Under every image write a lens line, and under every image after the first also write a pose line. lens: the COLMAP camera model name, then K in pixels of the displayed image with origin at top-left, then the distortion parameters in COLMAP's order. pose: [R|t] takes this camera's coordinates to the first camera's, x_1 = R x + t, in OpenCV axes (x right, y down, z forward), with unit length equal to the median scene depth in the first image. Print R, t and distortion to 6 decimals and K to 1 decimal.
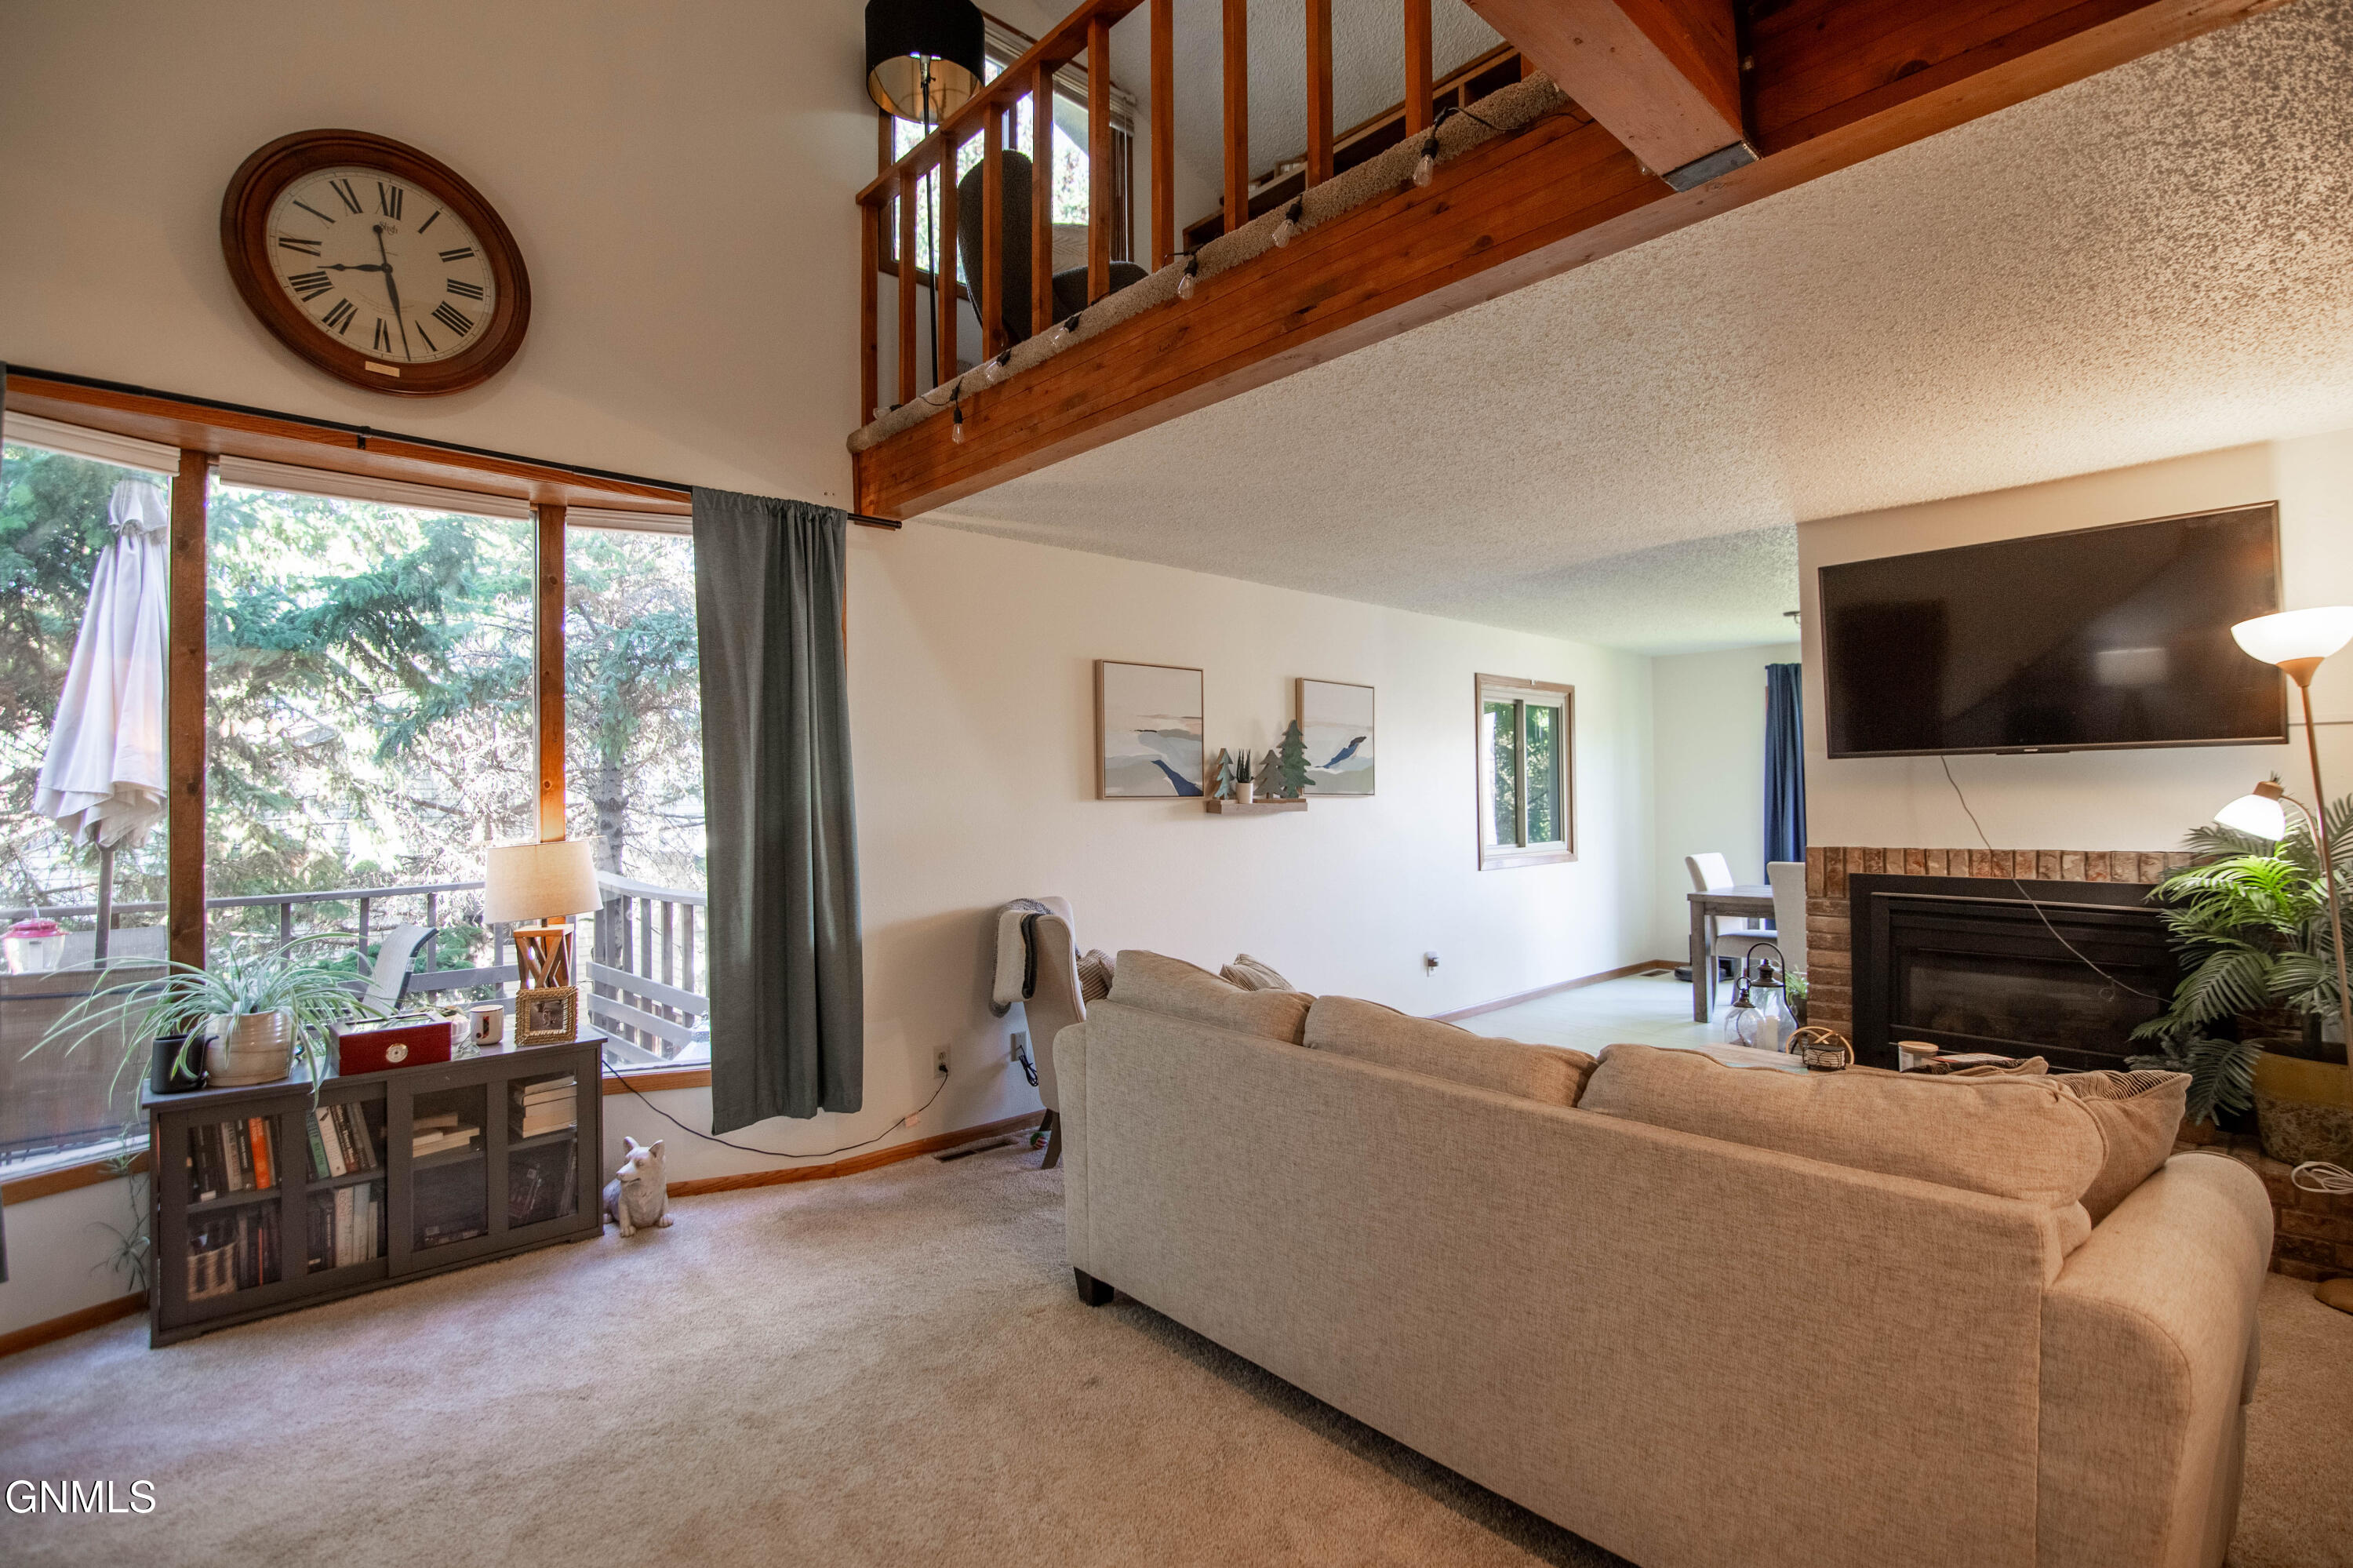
lens RADIAL K [[1081.8, 0, 1166.0], [0, 1081.8, 785.3], [0, 0, 1]] dist [0.000207, -0.007863]
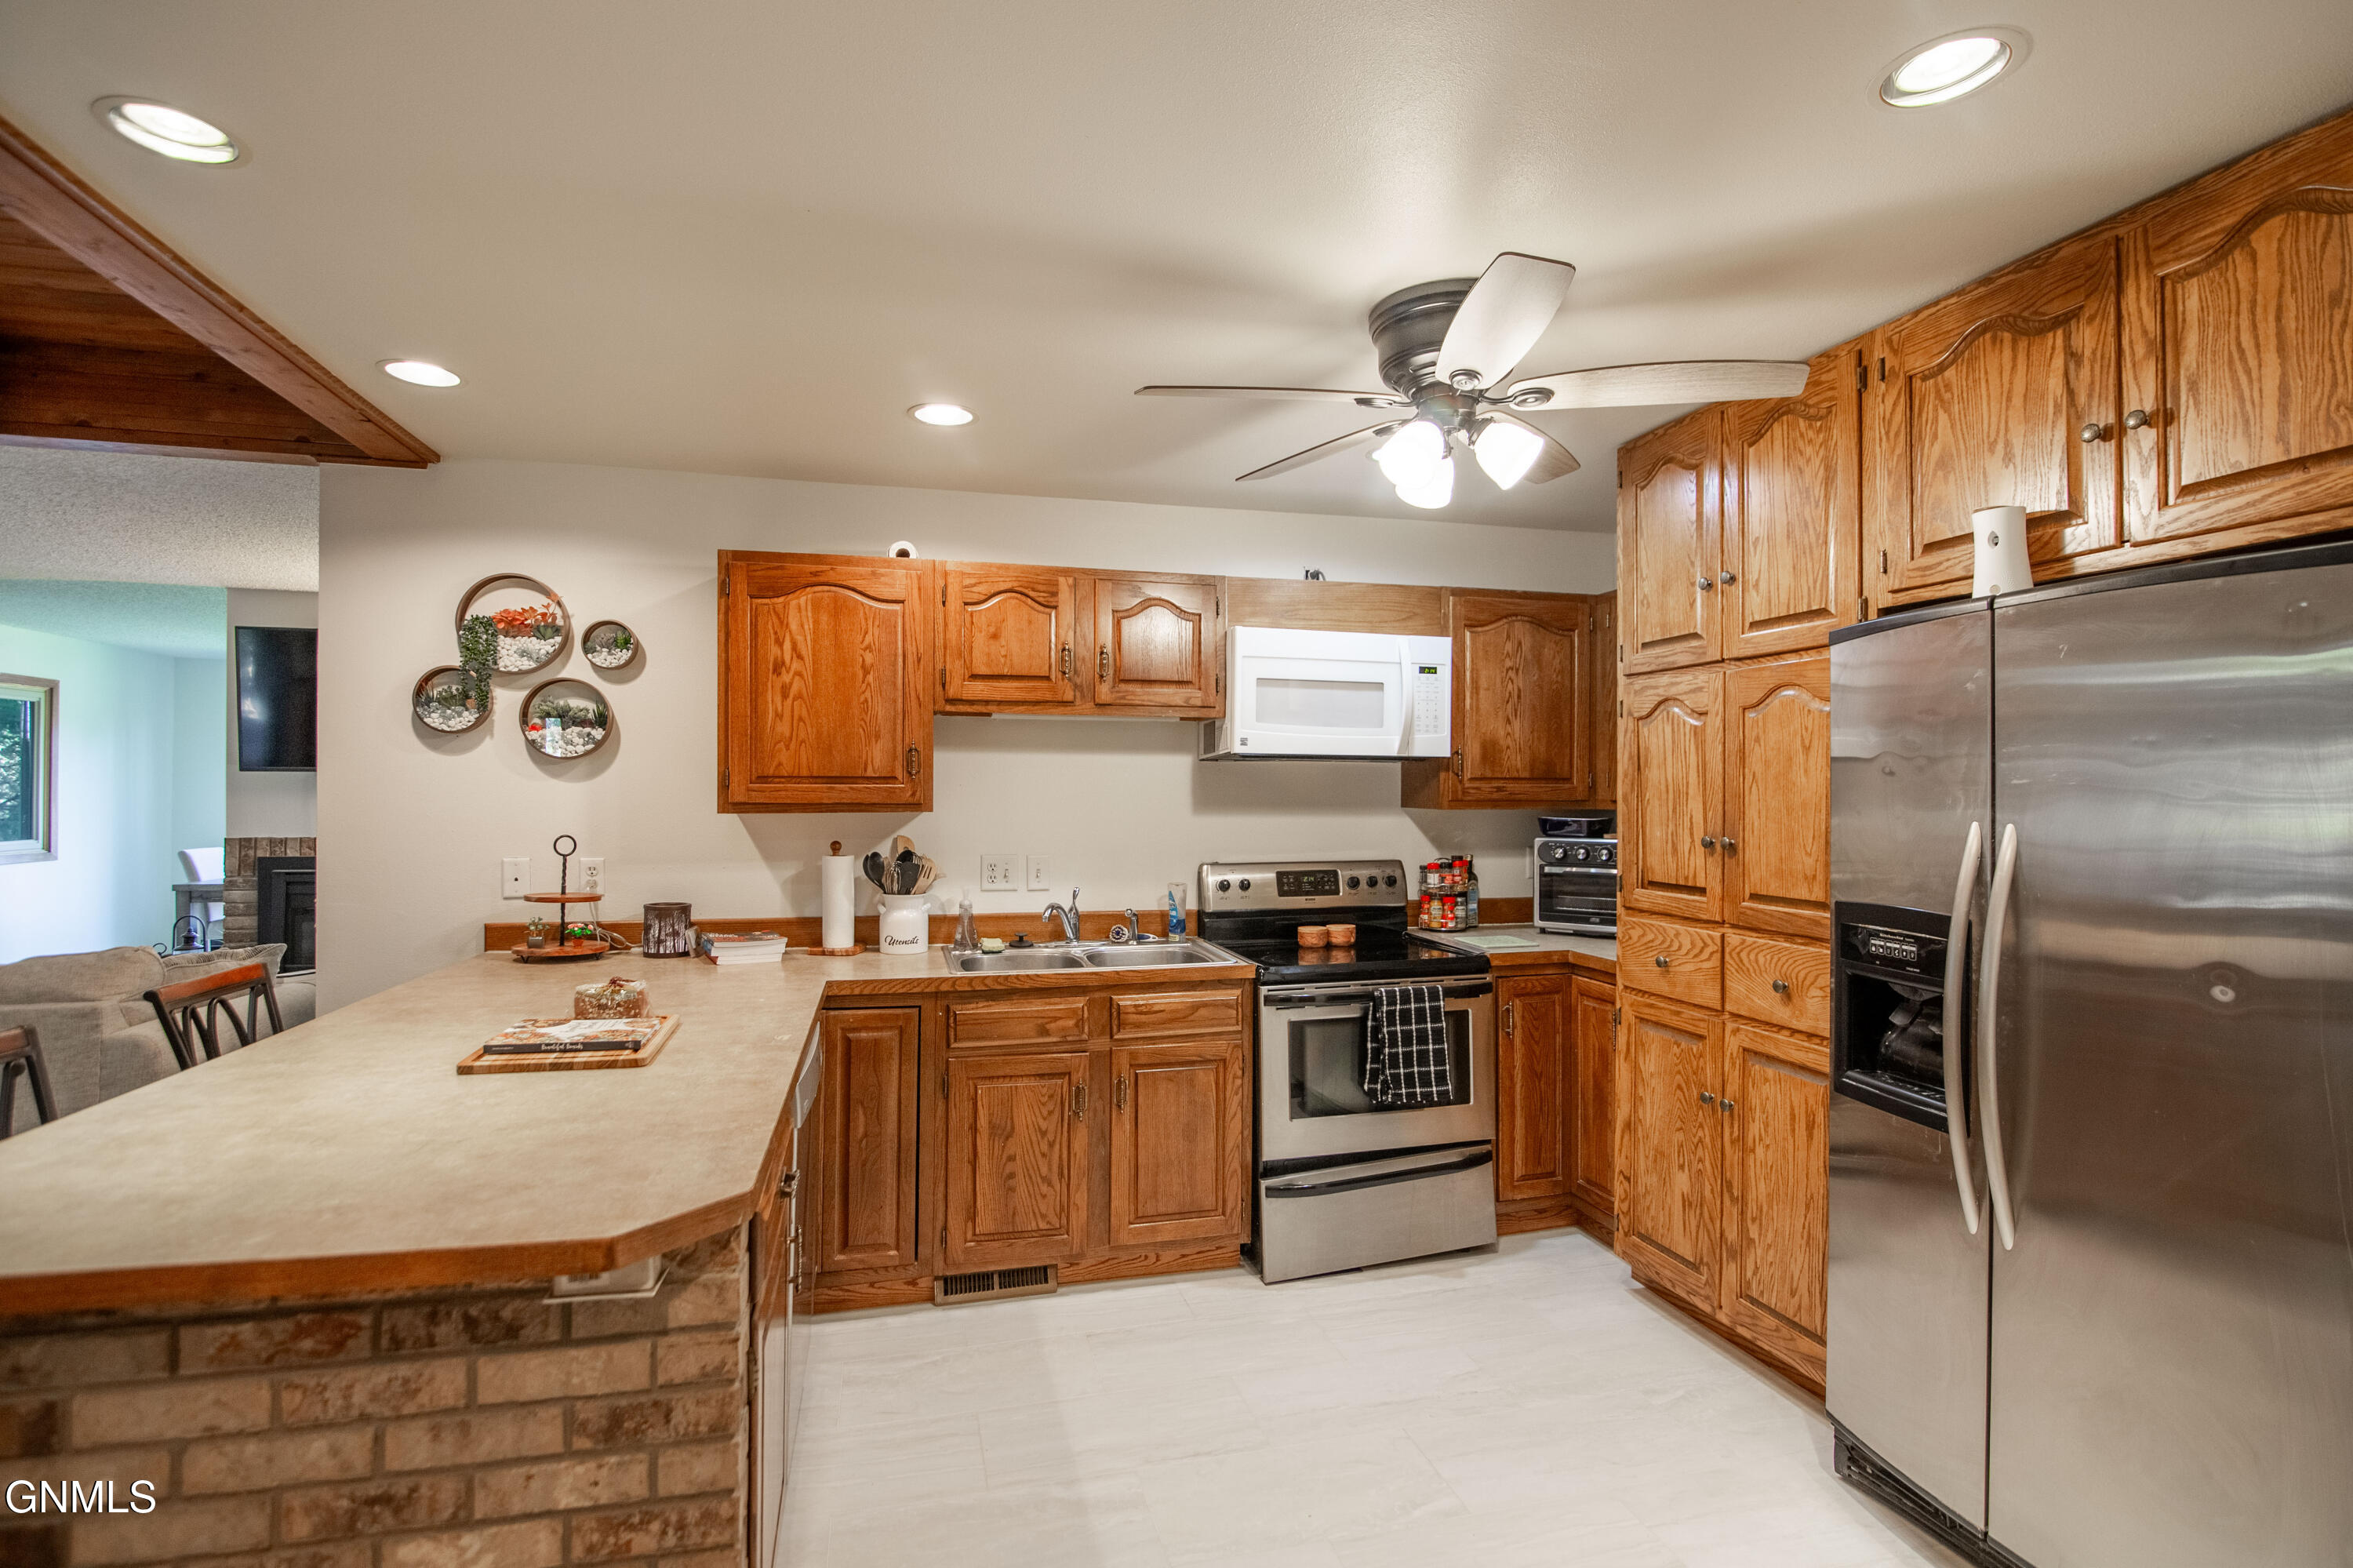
lens RADIAL K [[1081.8, 0, 1166.0], [0, 1081.8, 785.3], [0, 0, 1]] dist [0.000207, -0.007863]
pose [[0.460394, 0.019126, 0.887509, -0.036767], [-0.022512, 0.999698, -0.009865, -0.019538], [-0.887429, -0.015438, 0.460685, -0.615150]]
